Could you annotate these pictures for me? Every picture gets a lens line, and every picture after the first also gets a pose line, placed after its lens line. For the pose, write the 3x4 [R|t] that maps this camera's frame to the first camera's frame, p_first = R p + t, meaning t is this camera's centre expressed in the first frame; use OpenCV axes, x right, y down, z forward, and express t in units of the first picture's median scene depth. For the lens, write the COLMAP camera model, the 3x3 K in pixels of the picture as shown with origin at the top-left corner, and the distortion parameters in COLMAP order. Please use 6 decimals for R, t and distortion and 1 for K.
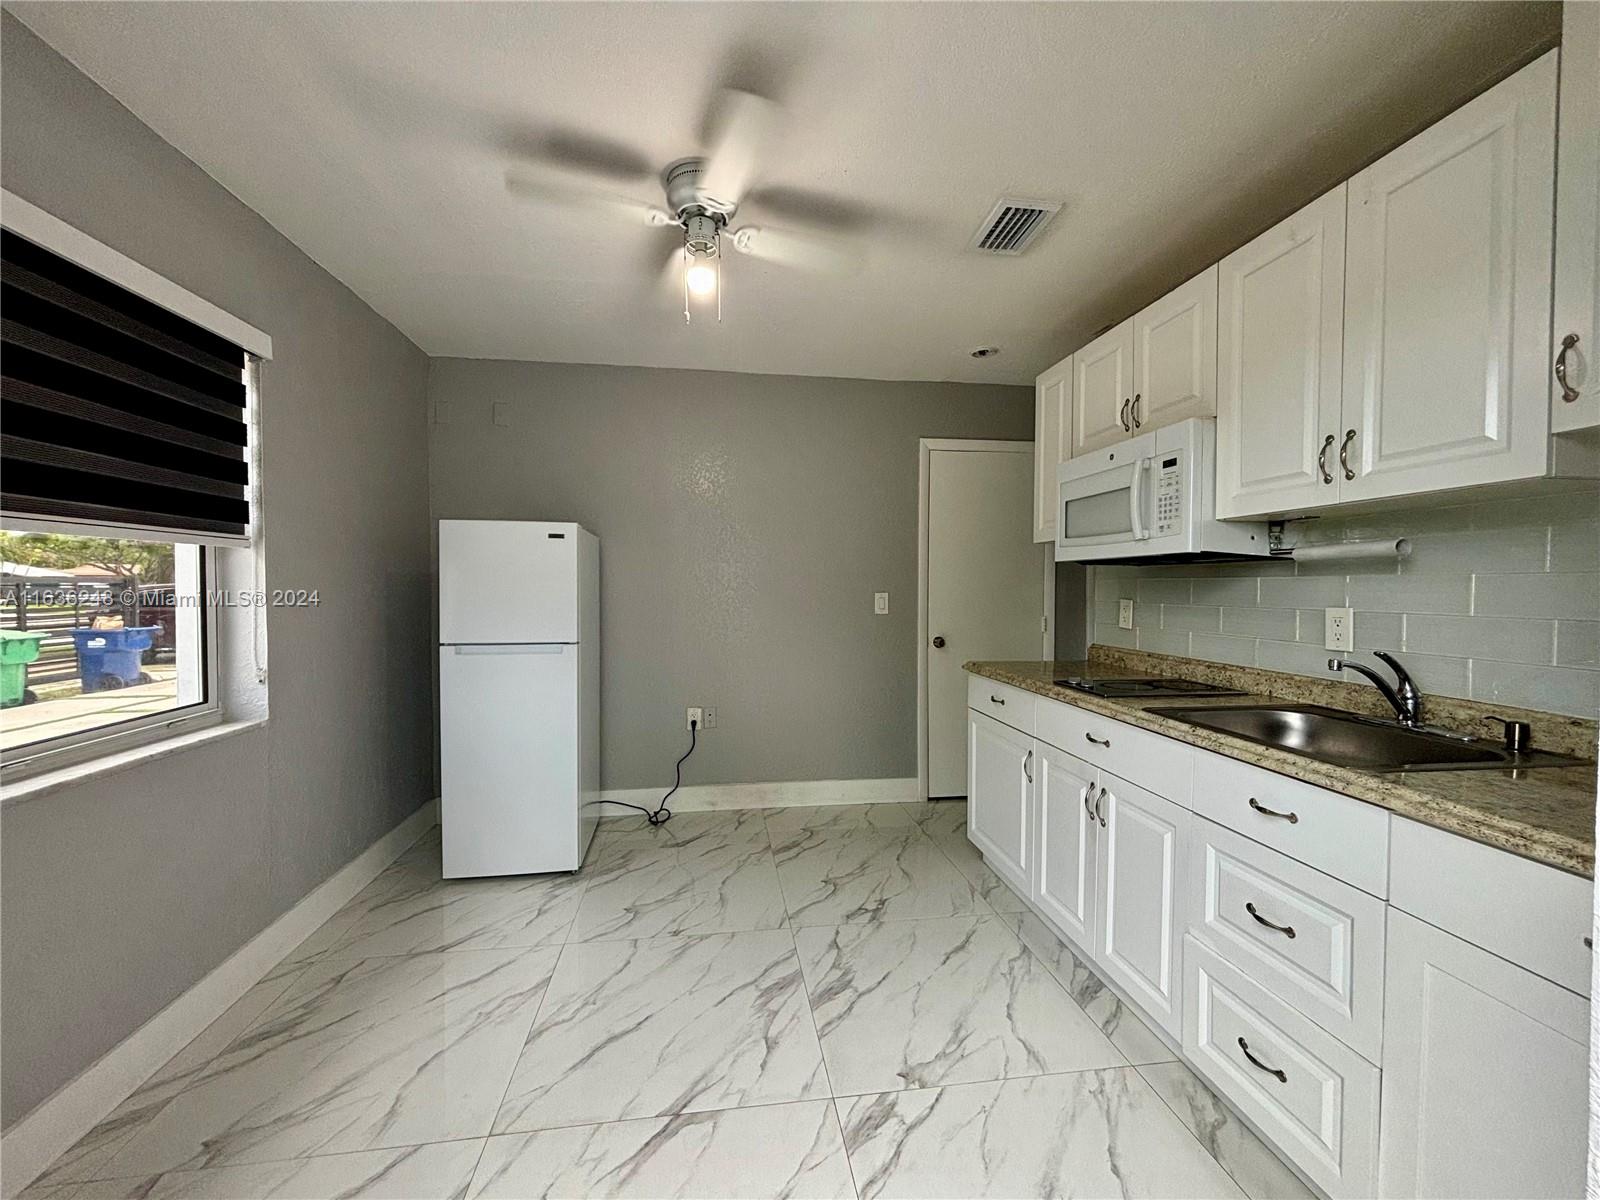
lens RADIAL K [[642.6, 0, 796.6], [0, 642.6, 599.7], [0, 0, 1]] dist [-0.002427, 0.001147]
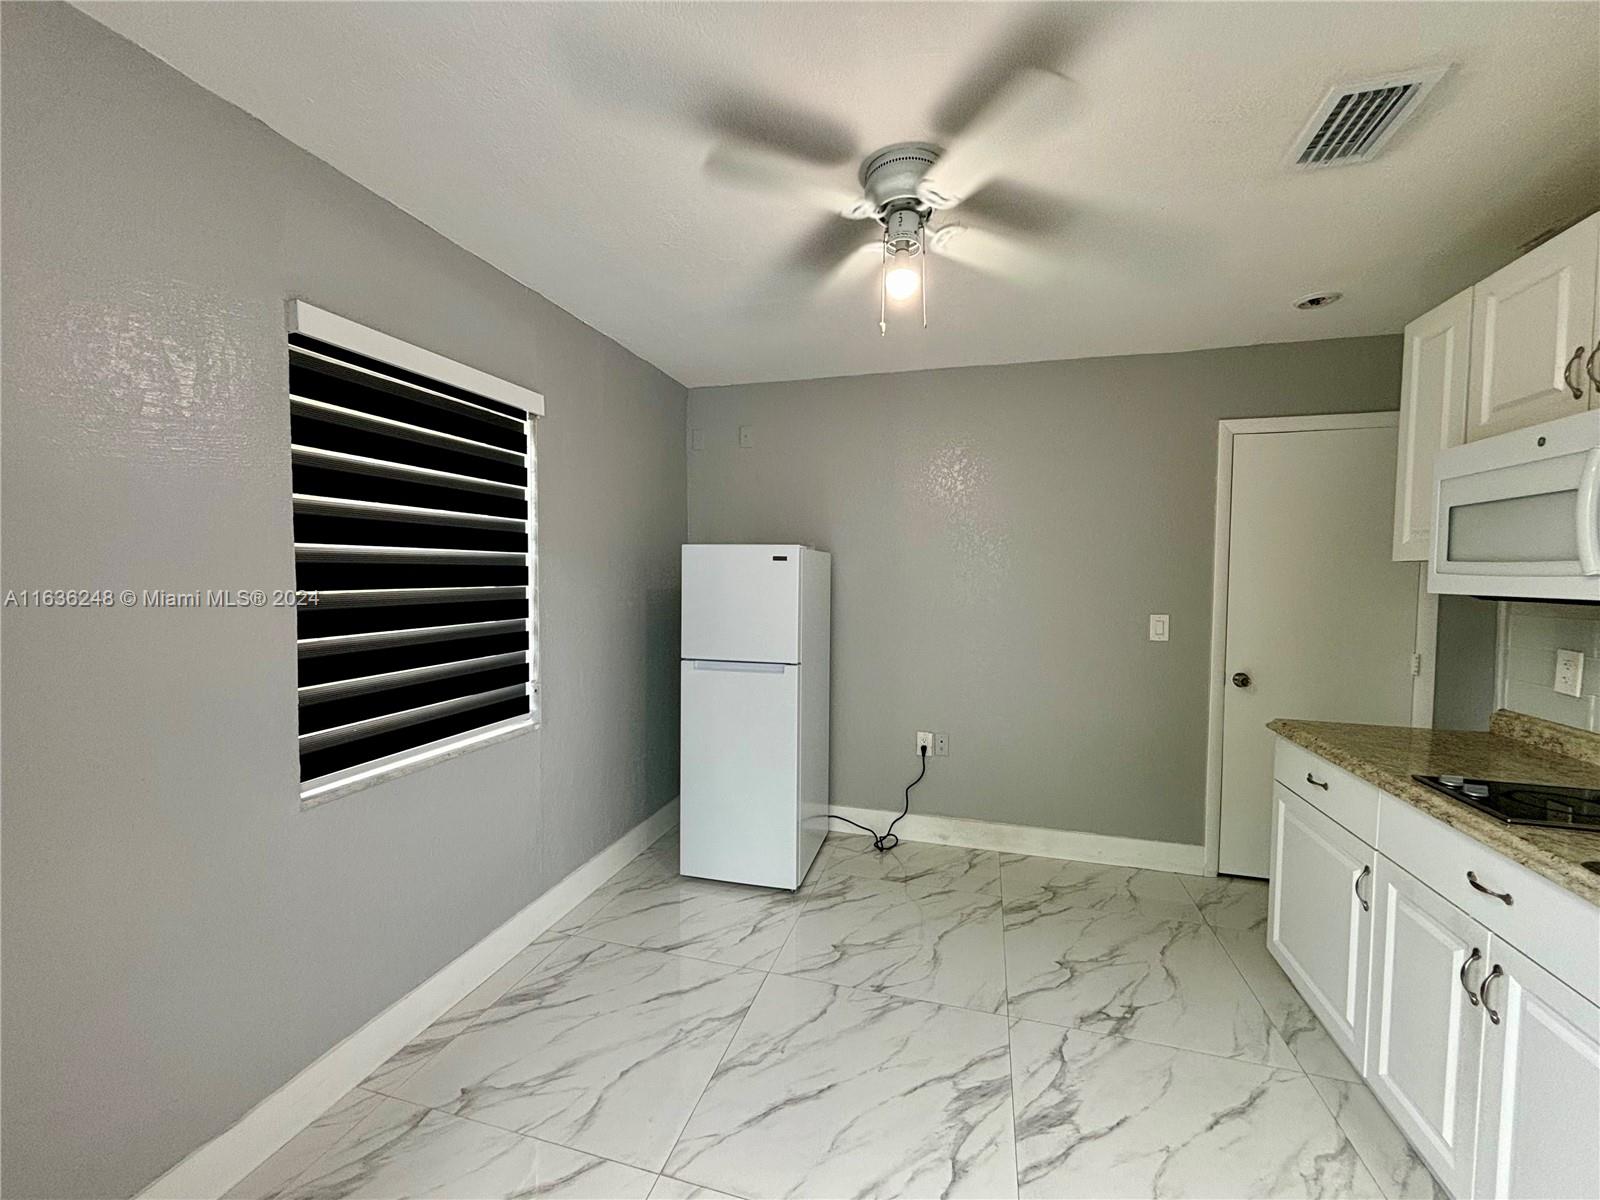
lens RADIAL K [[642.6, 0, 799.6], [0, 642.6, 599.1], [0, 0, 1]] dist [-0.002427, 0.001147]
pose [[0.913824, 0.022175, -0.405505, 0.075543], [-0.014998, 0.999670, 0.020868, -0.066512], [0.405833, -0.012988, 0.913855, 0.108822]]
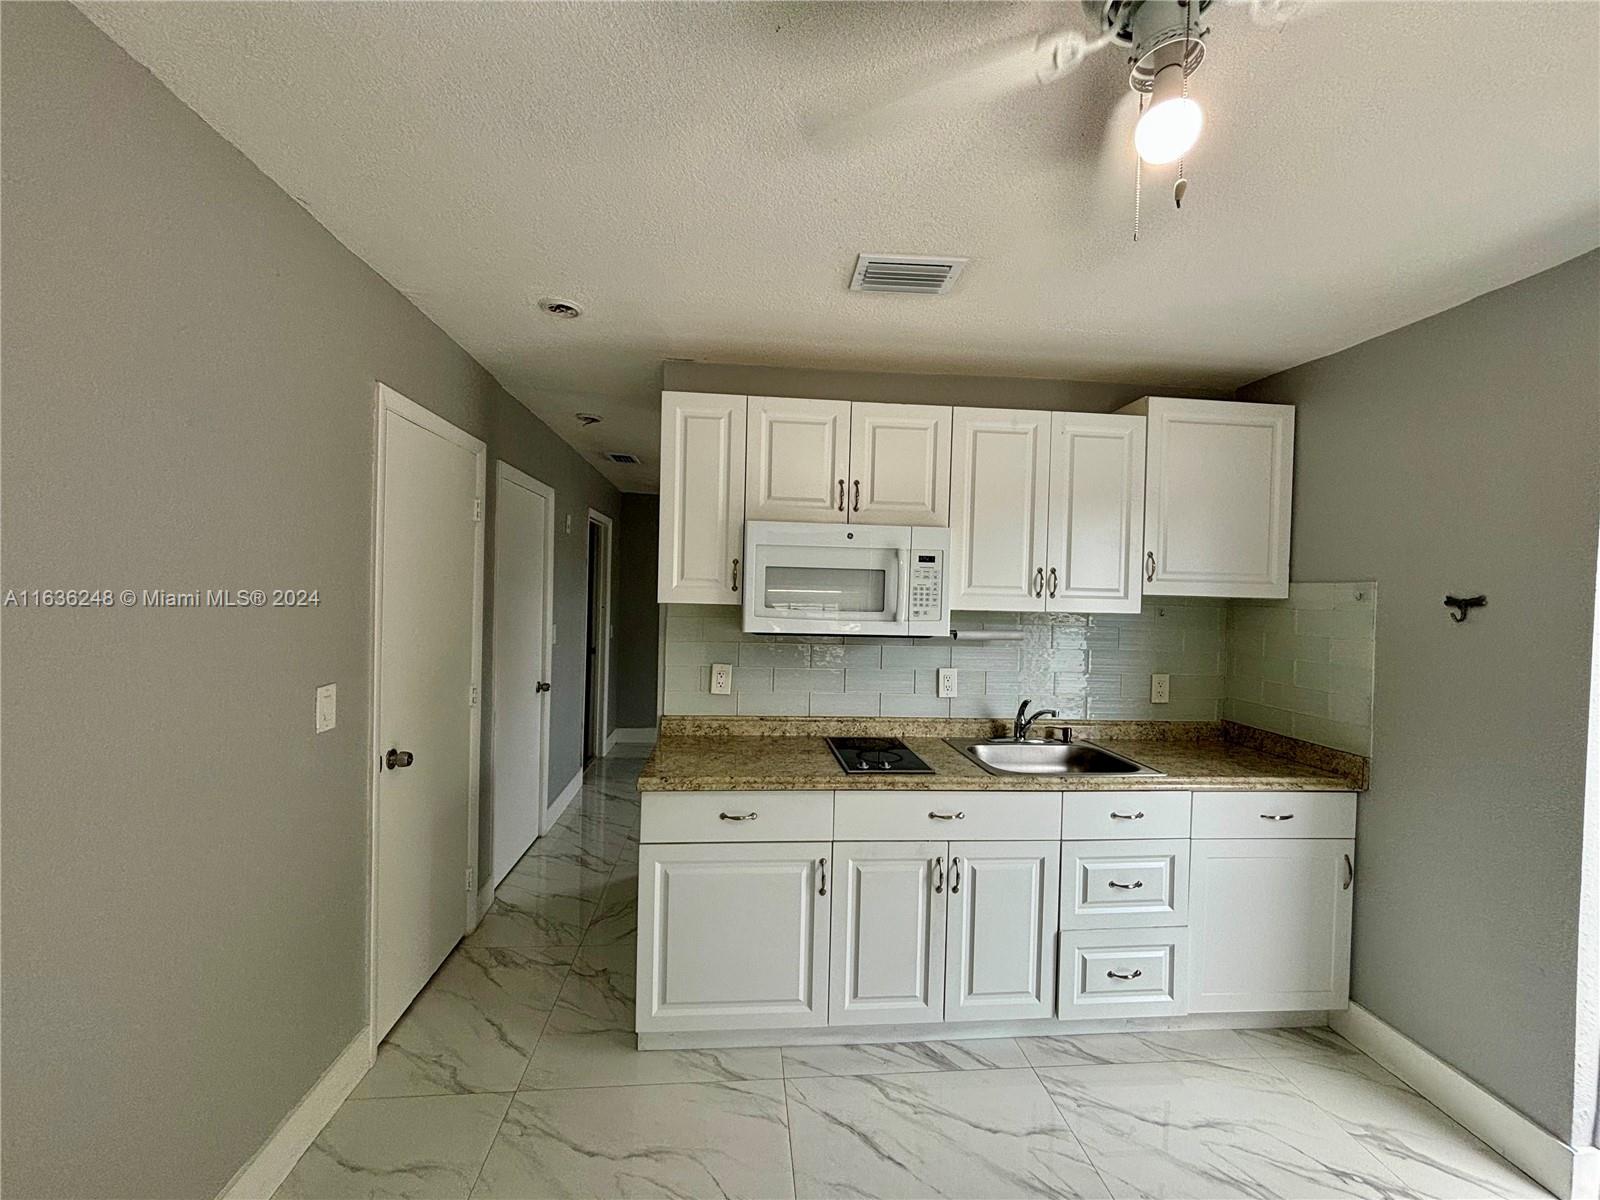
lens RADIAL K [[642.6, 0, 791.3], [0, 642.6, 599.3], [0, 0, 1]] dist [-0.002427, 0.001147]
pose [[0.052369, -0.020077, 0.998426, -0.523834], [-0.005194, 0.999779, 0.020376, -0.141705], [-0.998614, -0.006253, 0.052253, 1.039687]]
